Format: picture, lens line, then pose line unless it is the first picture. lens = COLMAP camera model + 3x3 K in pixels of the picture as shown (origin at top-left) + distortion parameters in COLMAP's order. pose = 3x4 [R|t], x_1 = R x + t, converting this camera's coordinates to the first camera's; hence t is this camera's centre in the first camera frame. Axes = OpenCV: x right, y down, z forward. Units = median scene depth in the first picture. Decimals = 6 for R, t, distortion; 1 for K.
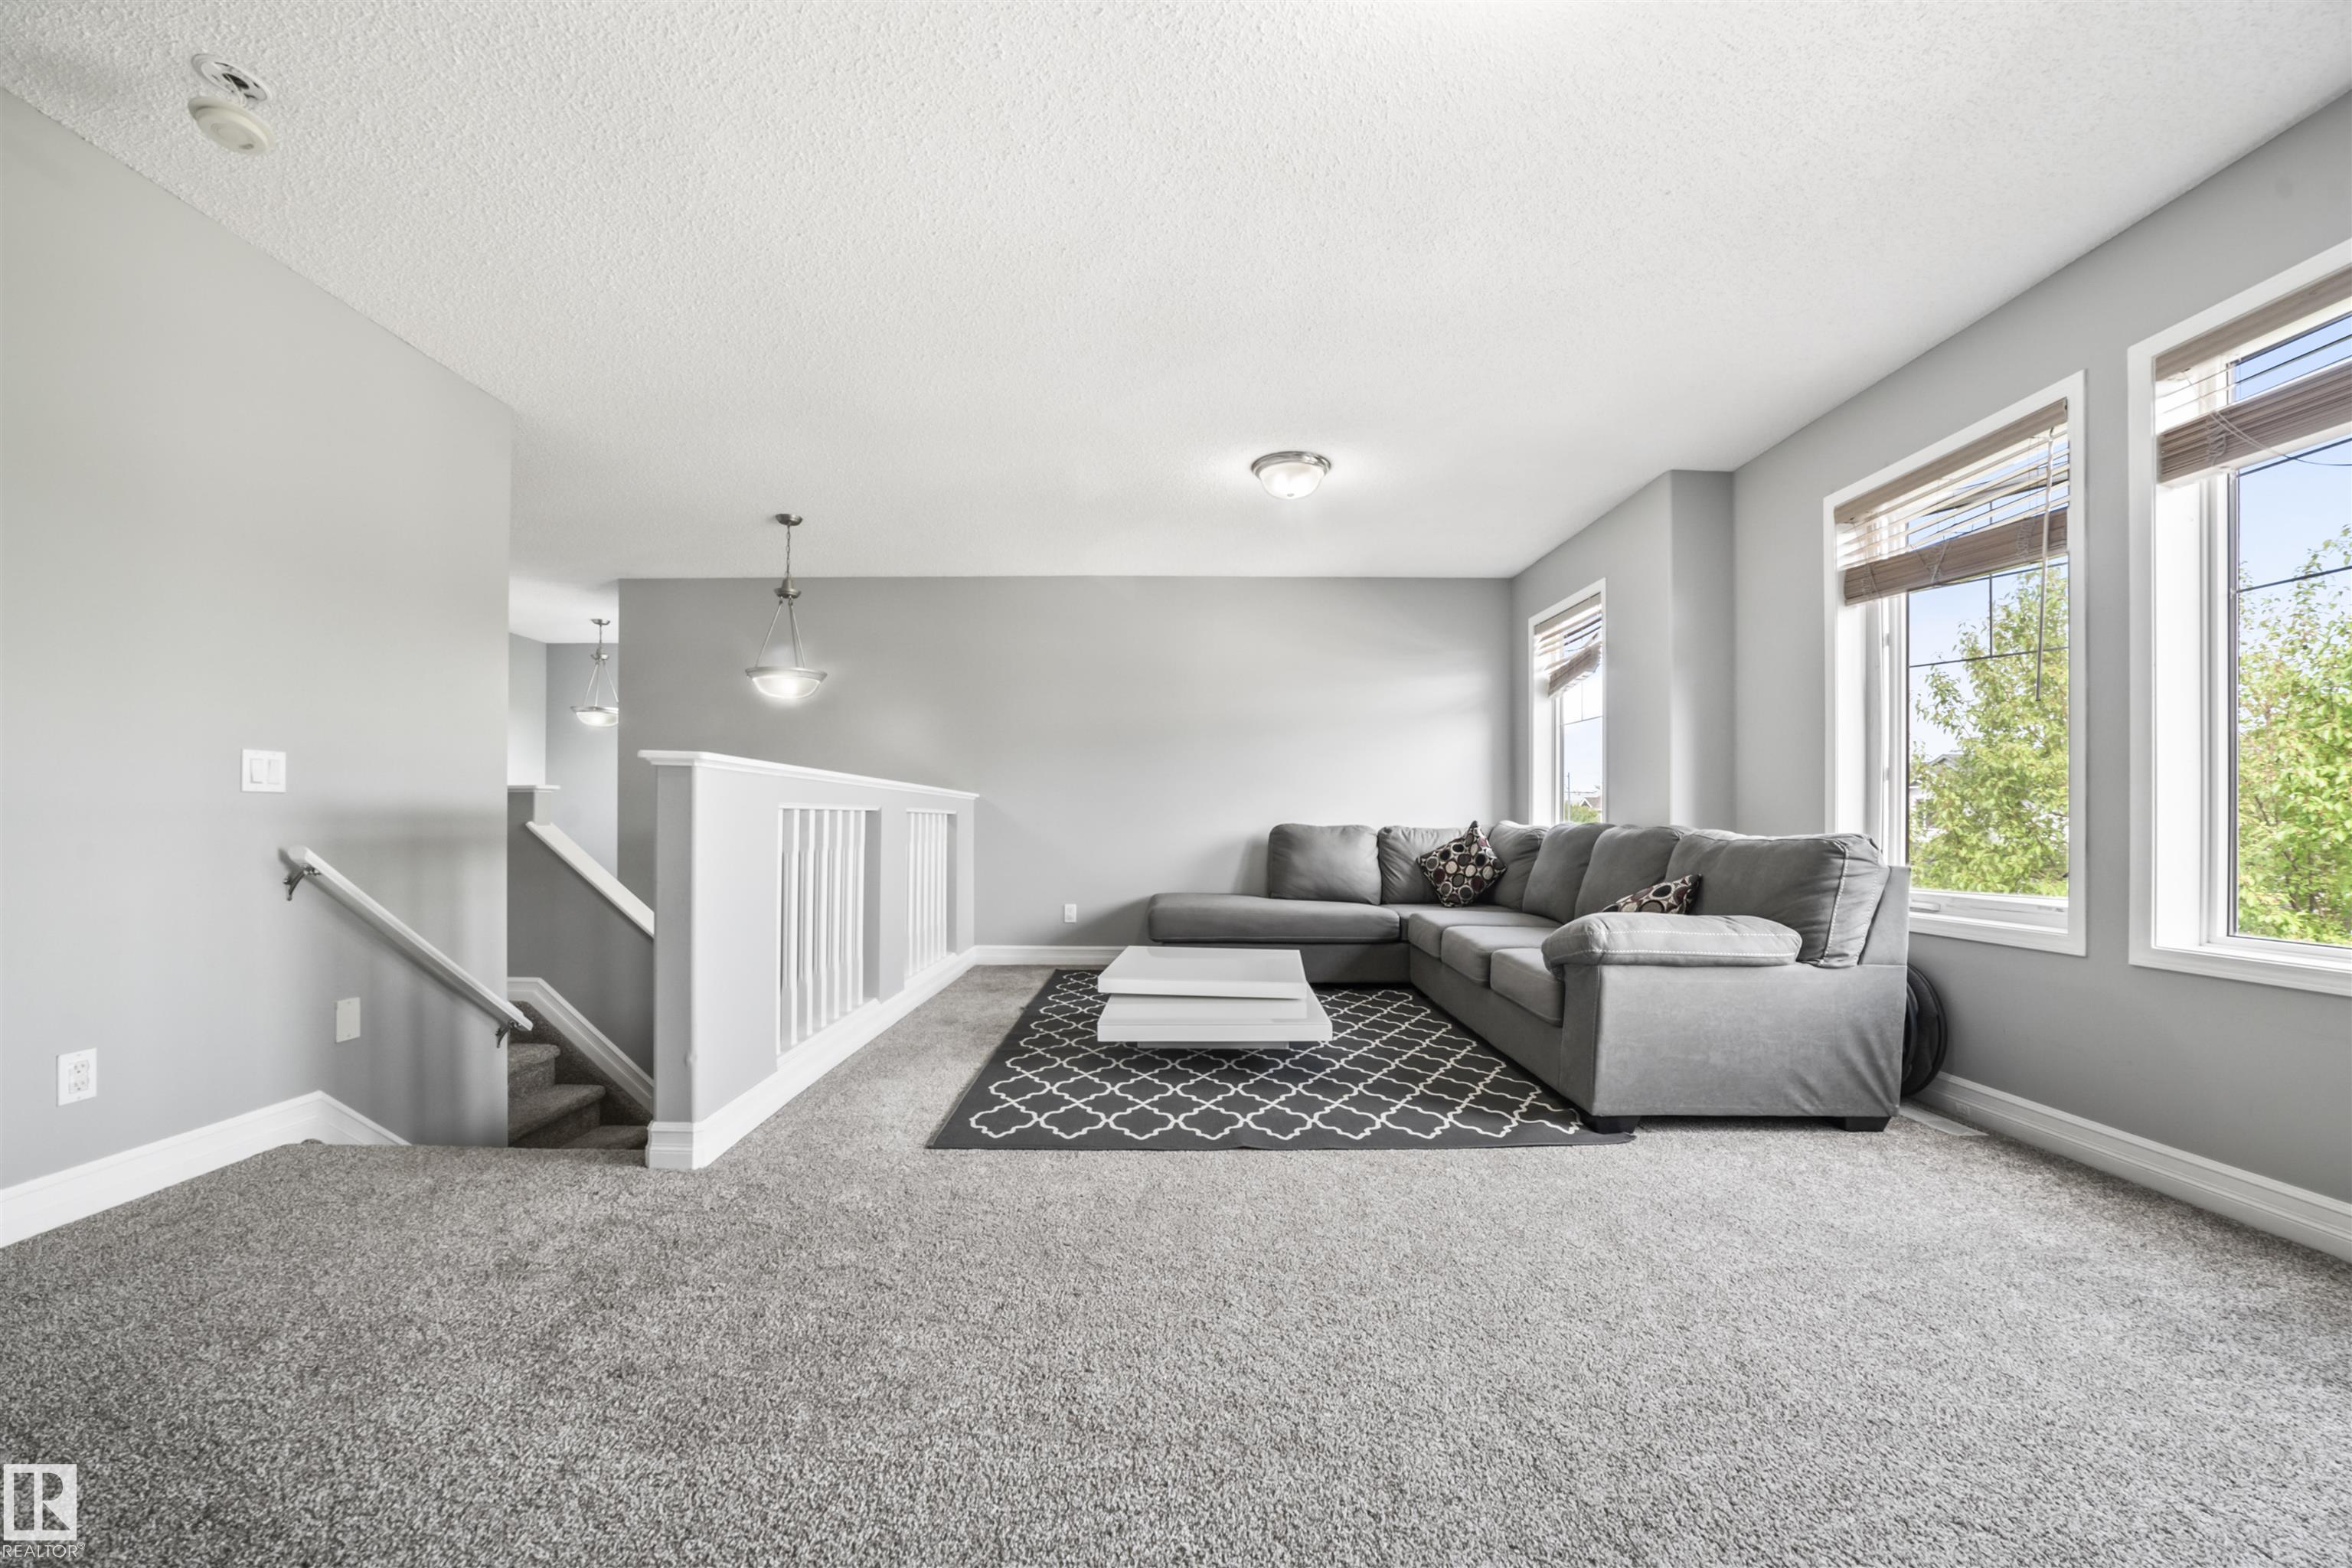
lens RADIAL K [[934.4, 0, 1167.3], [0, 934.4, 818.7], [0, 0, 1]] dist [-0.051359, 0.016691]
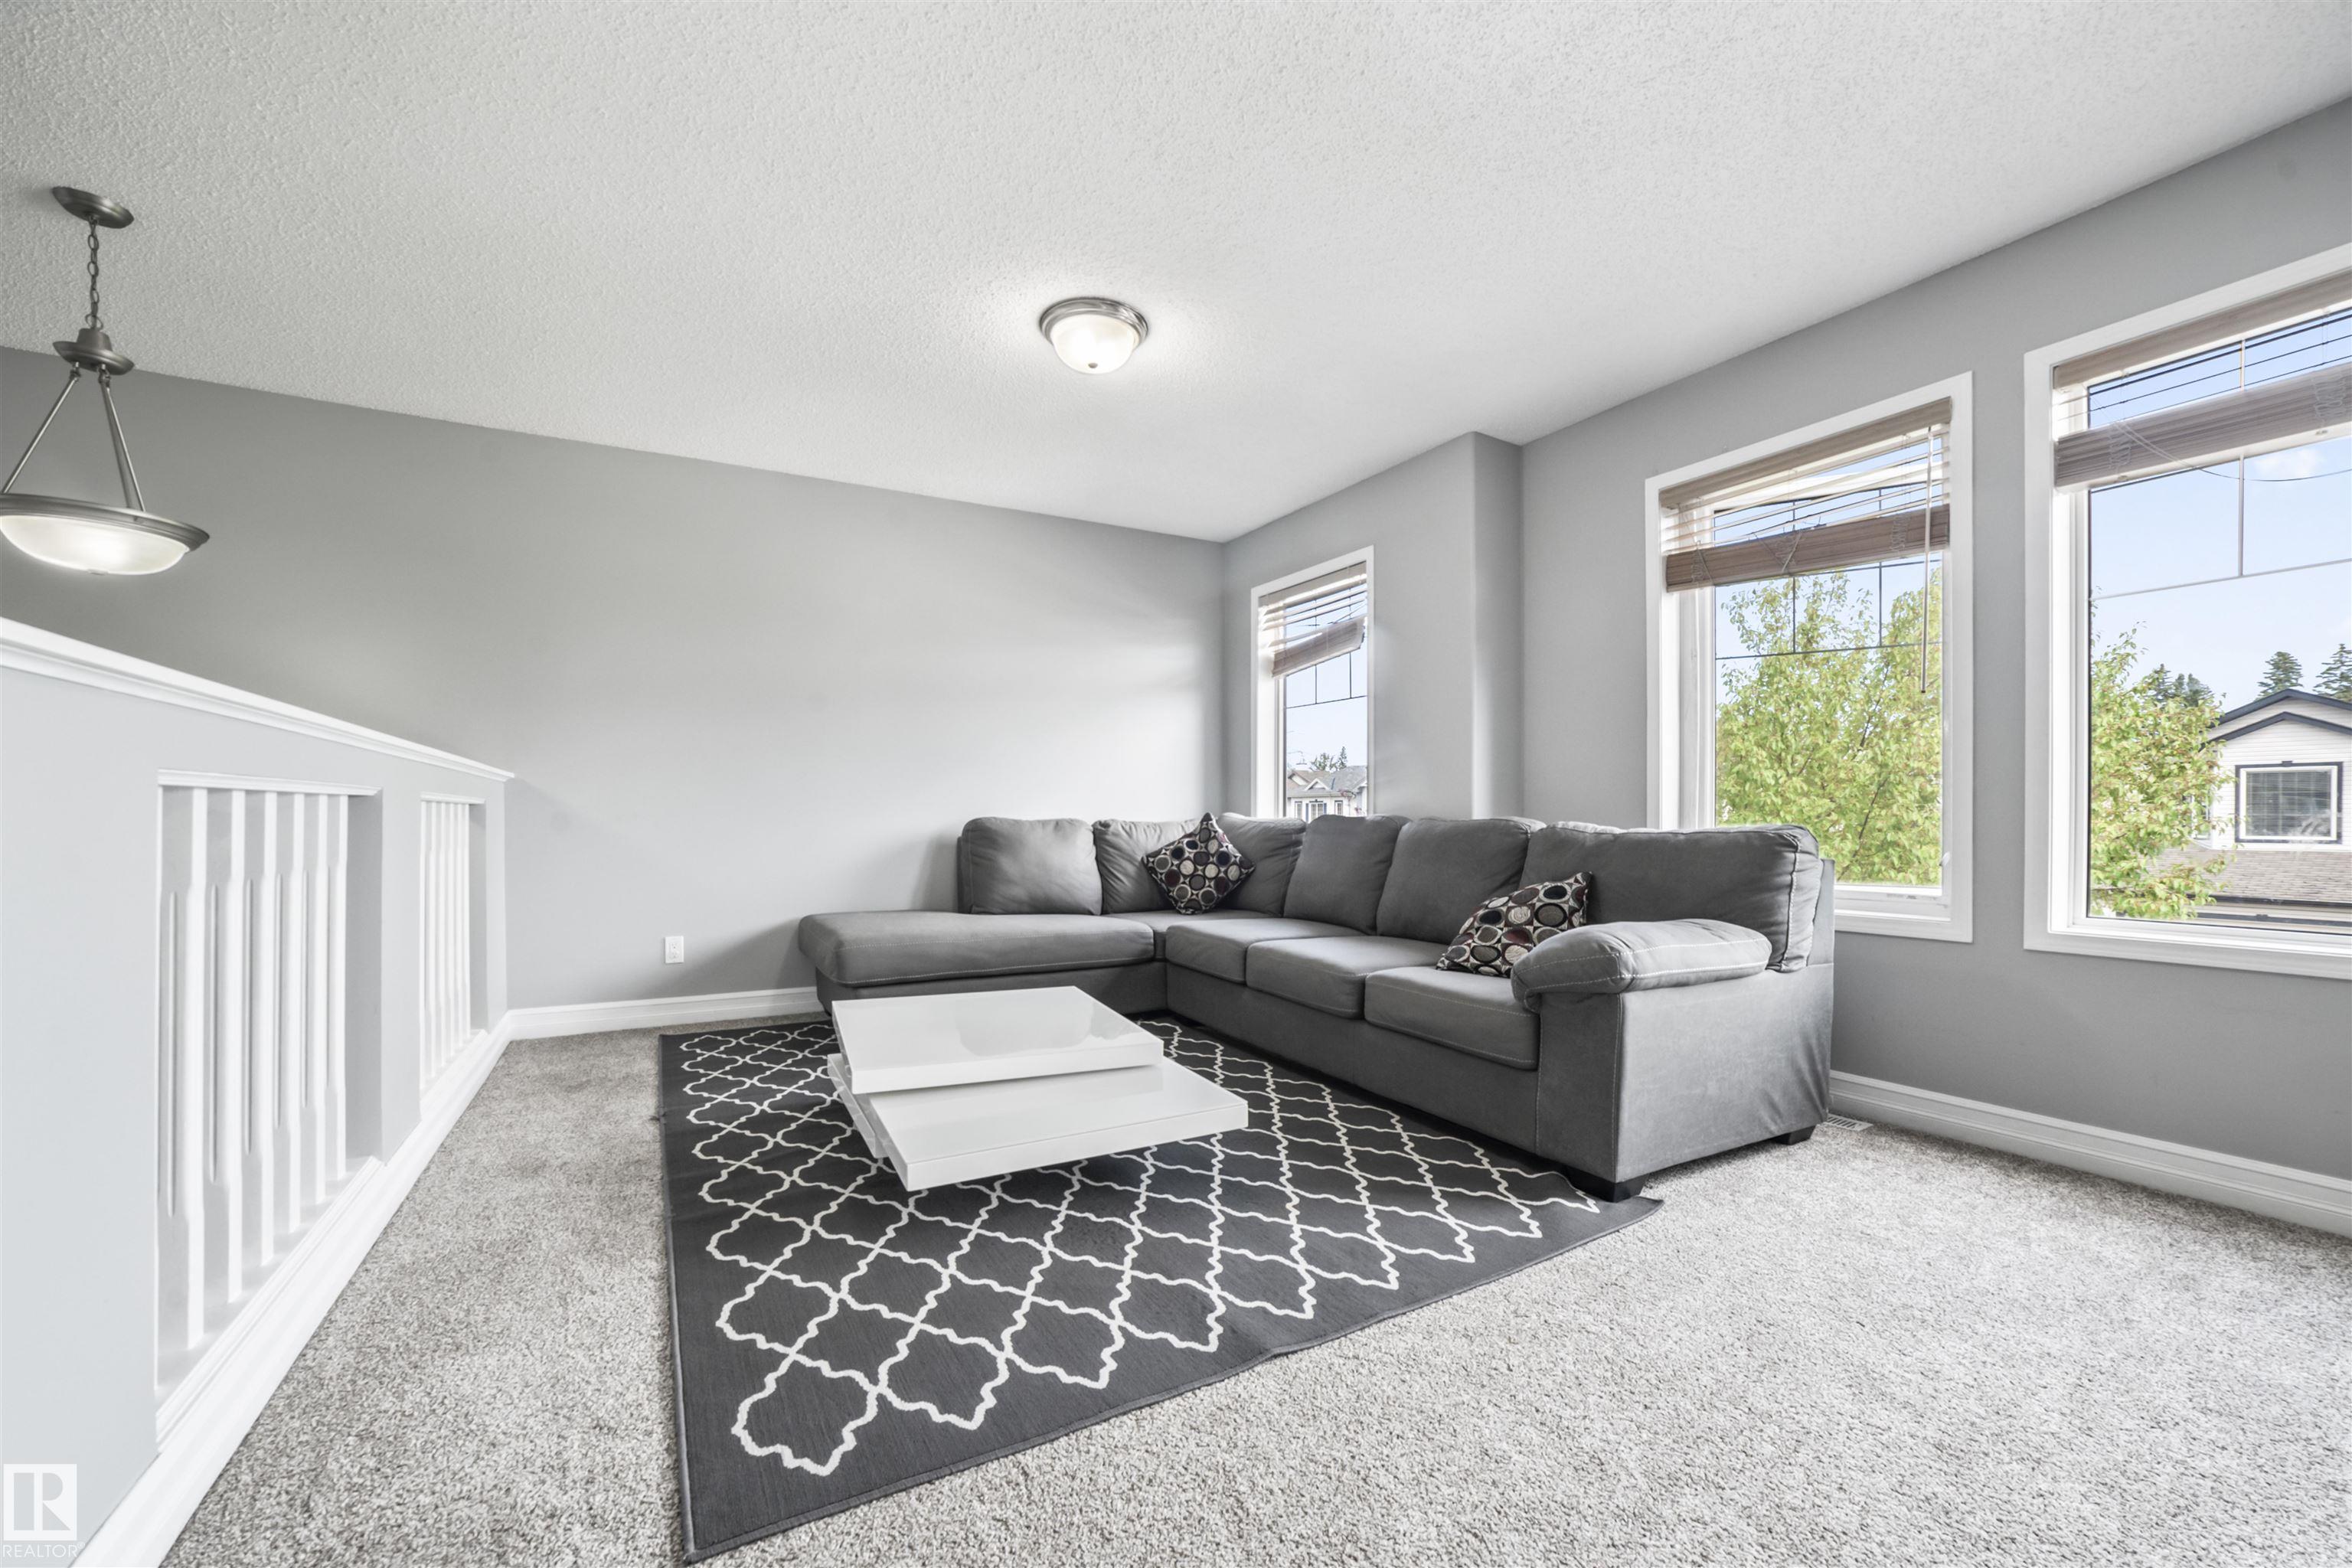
lens RADIAL K [[934.4, 0, 1167.3], [0, 934.4, 818.7], [0, 0, 1]] dist [-0.051359, 0.016691]
pose [[0.867379, -0.004100, 0.497631, -0.212007], [0.000721, 0.999975, 0.006982, 0.002280], [-0.497647, -0.005697, 0.867361, 0.407178]]
